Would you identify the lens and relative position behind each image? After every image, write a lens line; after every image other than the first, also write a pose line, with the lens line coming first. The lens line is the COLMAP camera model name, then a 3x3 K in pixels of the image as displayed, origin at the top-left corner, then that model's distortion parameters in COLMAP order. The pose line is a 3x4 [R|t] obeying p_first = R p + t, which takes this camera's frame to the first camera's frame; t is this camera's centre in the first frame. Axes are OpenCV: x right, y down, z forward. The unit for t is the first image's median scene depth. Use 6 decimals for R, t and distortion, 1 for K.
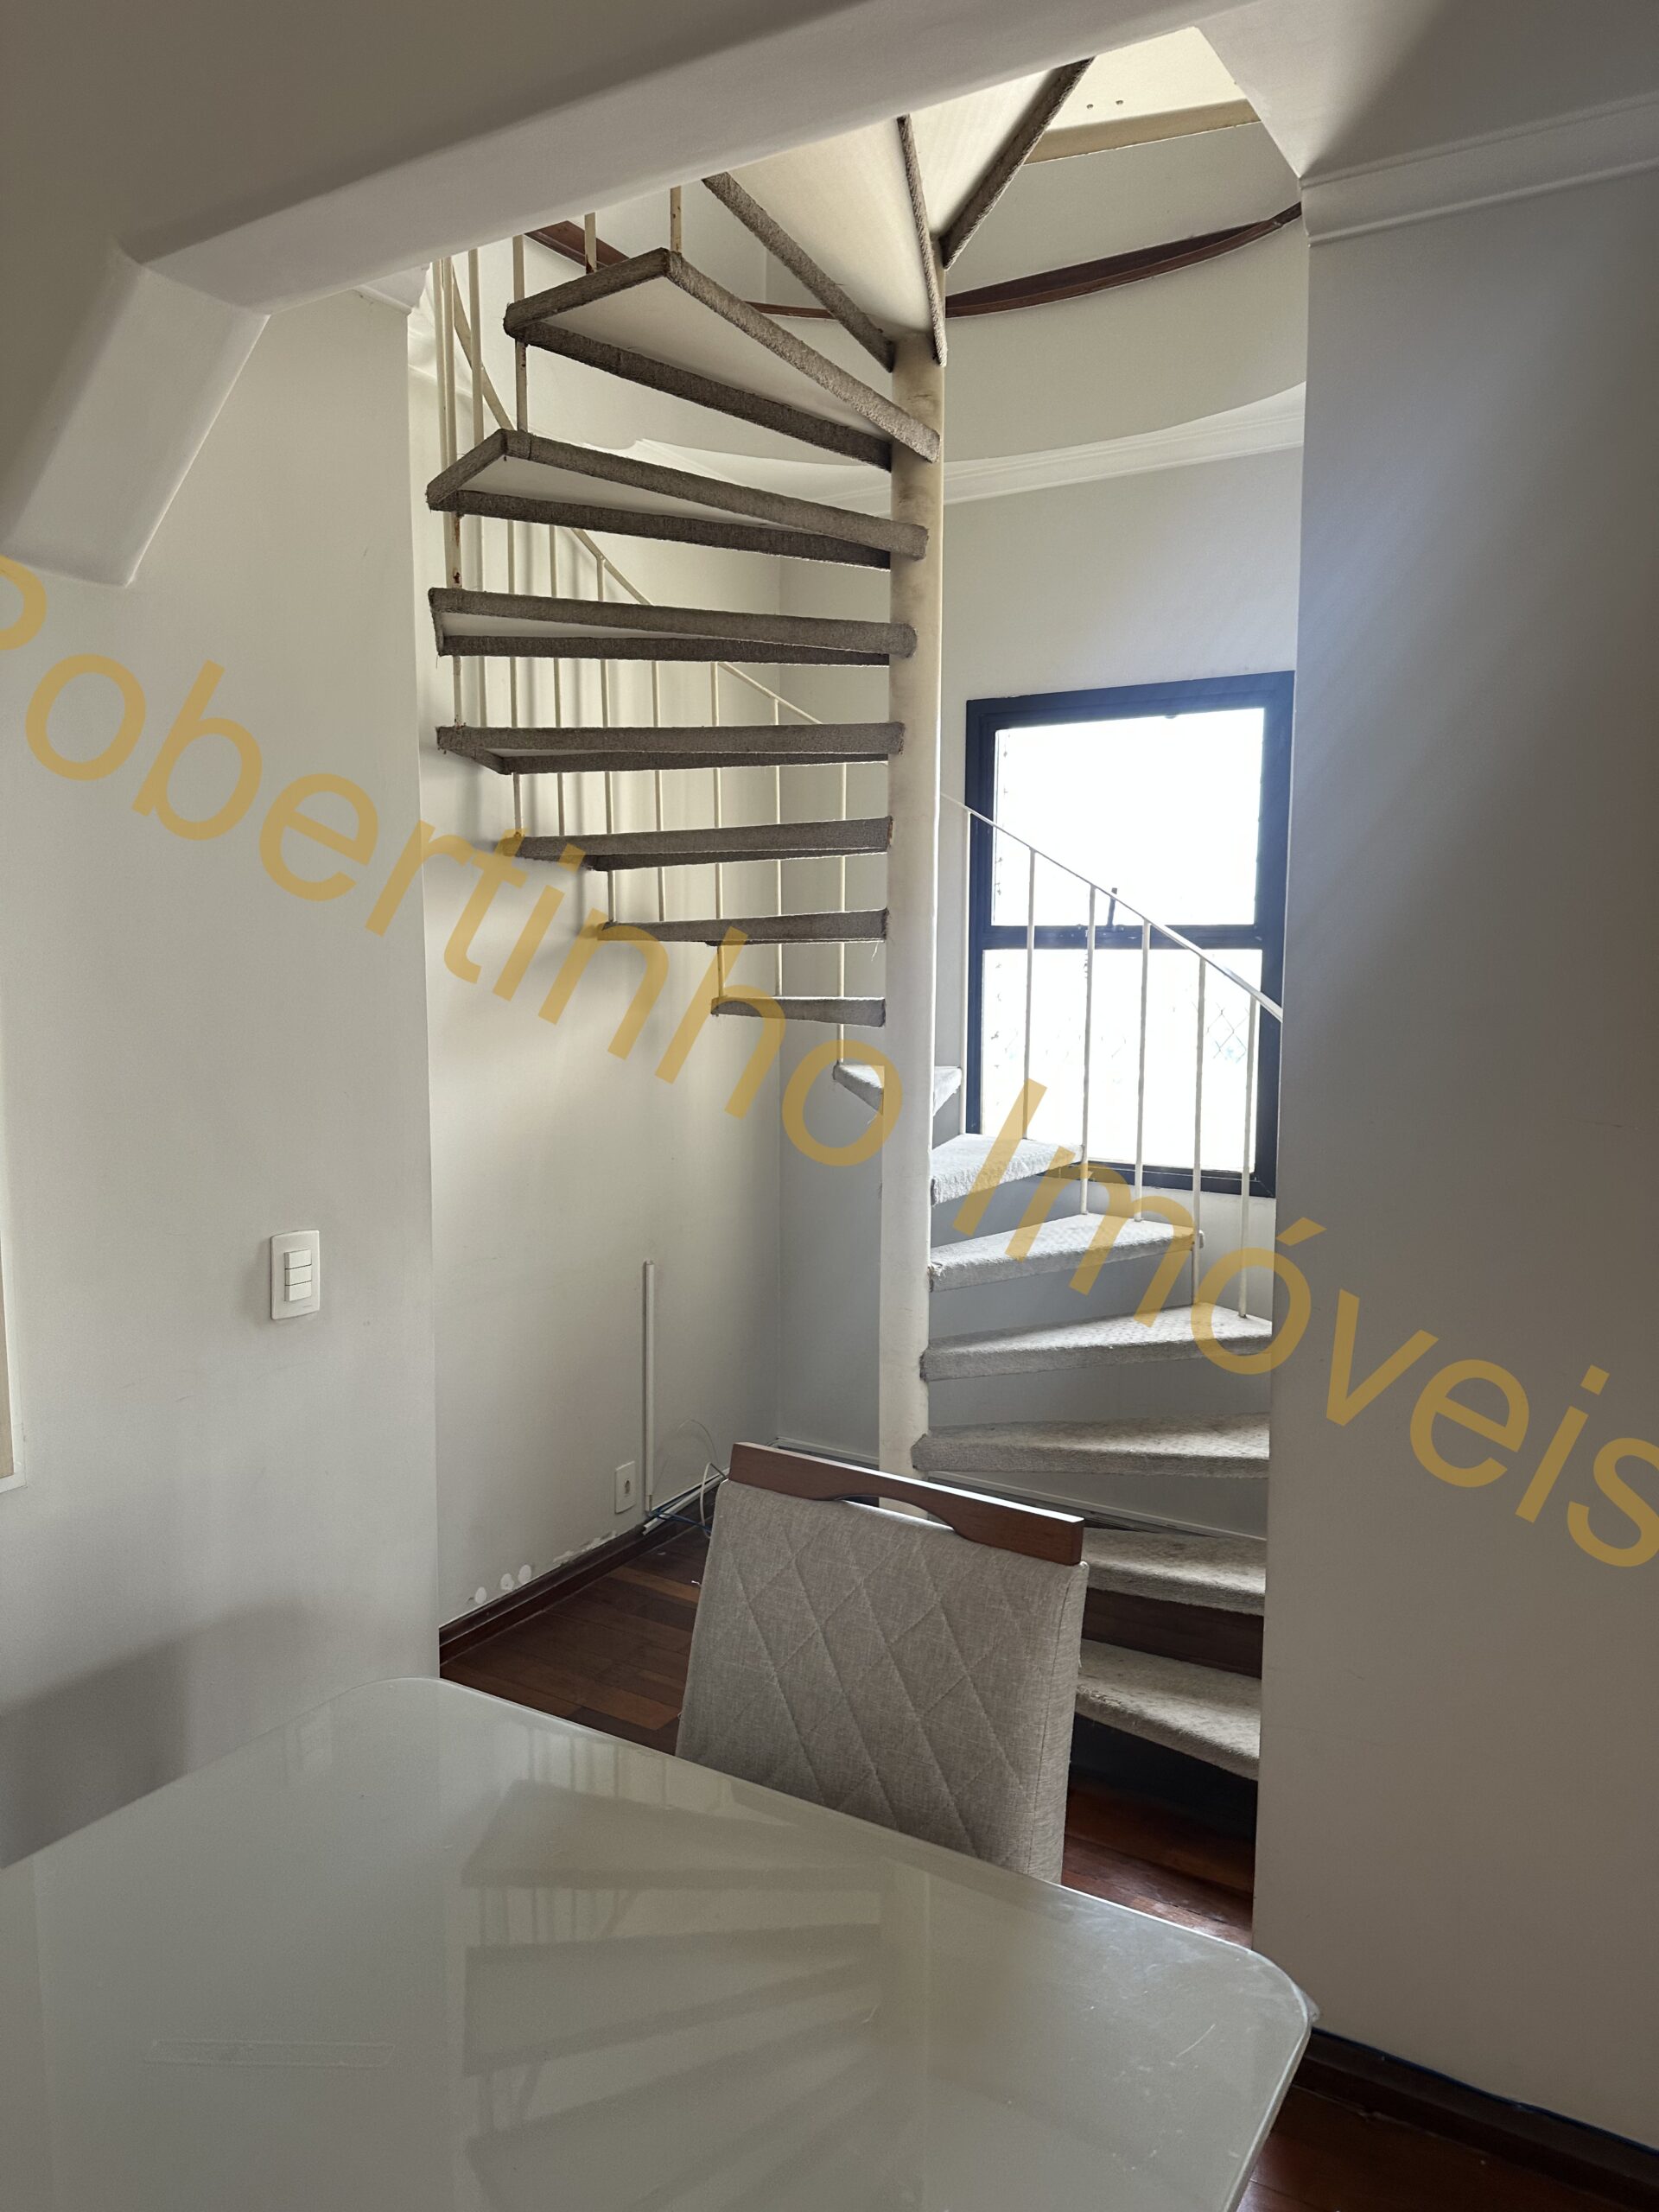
lens RADIAL K [[1550.1, 0, 812.5], [0, 1550.1, 1126.1], [0, 0, 1]] dist [0.033402, -0.029093]
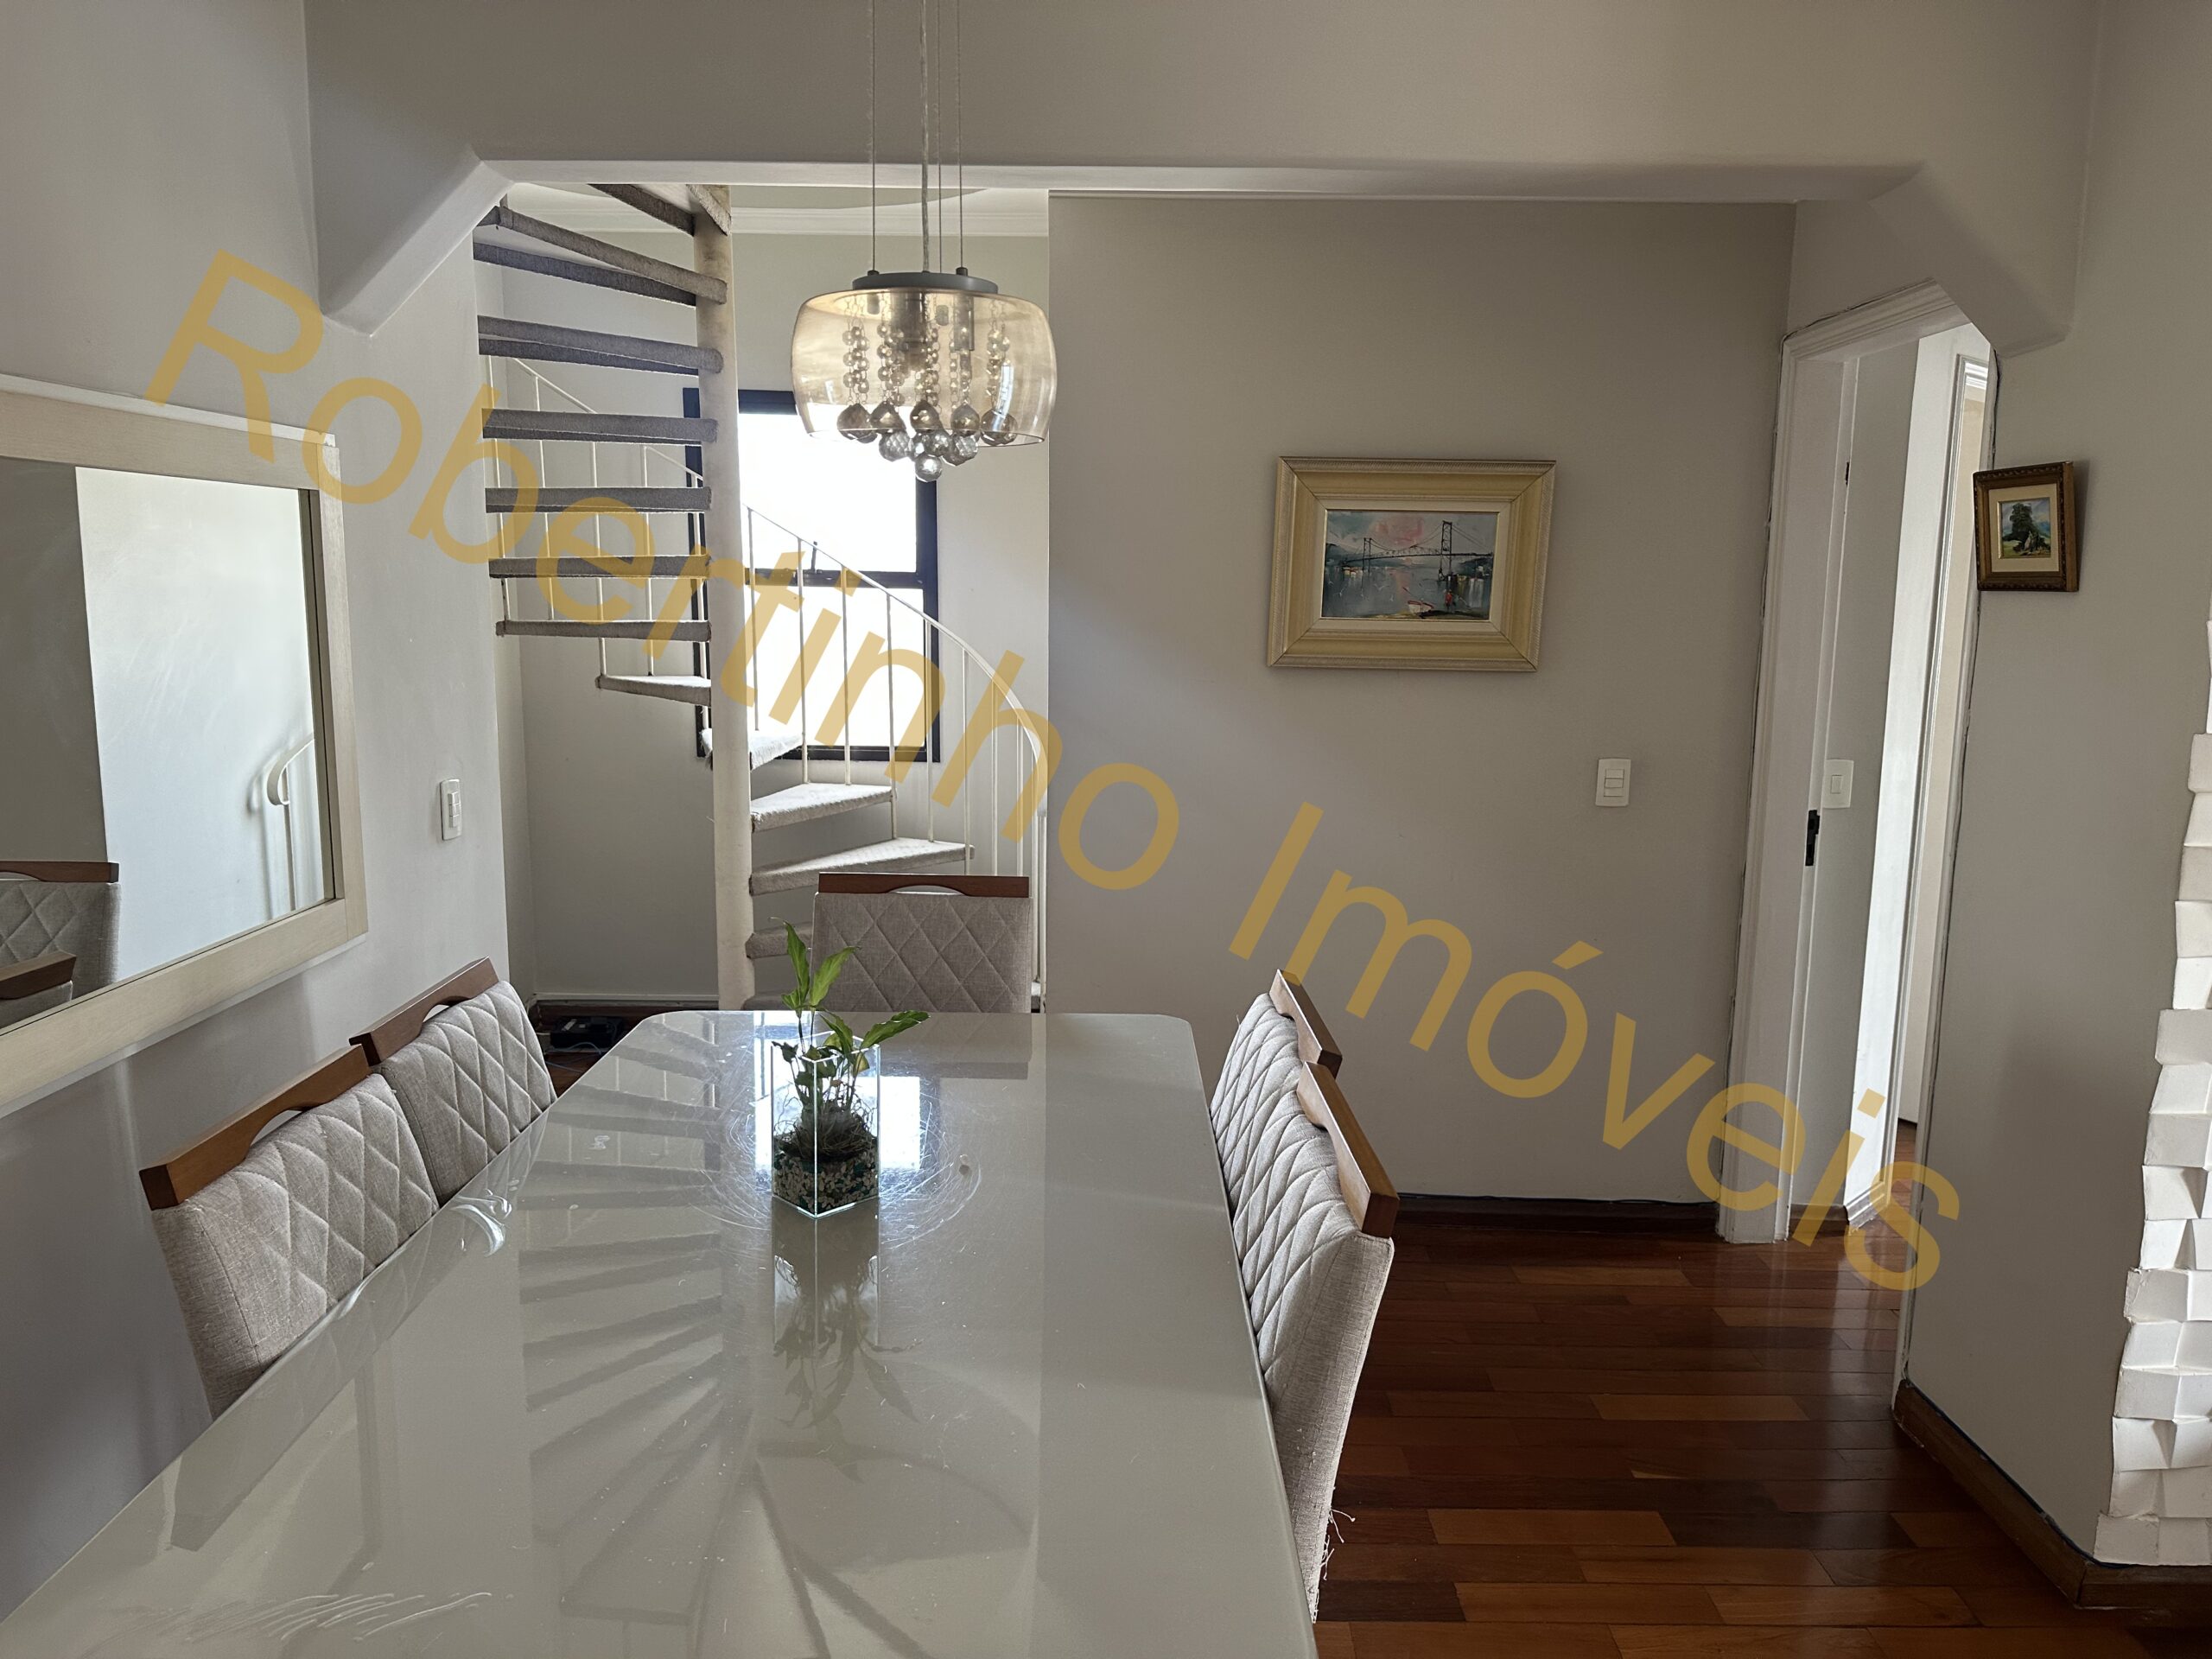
lens RADIAL K [[1550.1, 0, 1117.1], [0, 1550.1, 827.4], [0, 0, 1]] dist [0.033402, -0.029093]
pose [[0.855804, -0.067200, 0.512917, -0.332324], [0.045270, 0.997451, 0.055147, 0.036830], [-0.515316, -0.023975, 0.856665, -0.342131]]
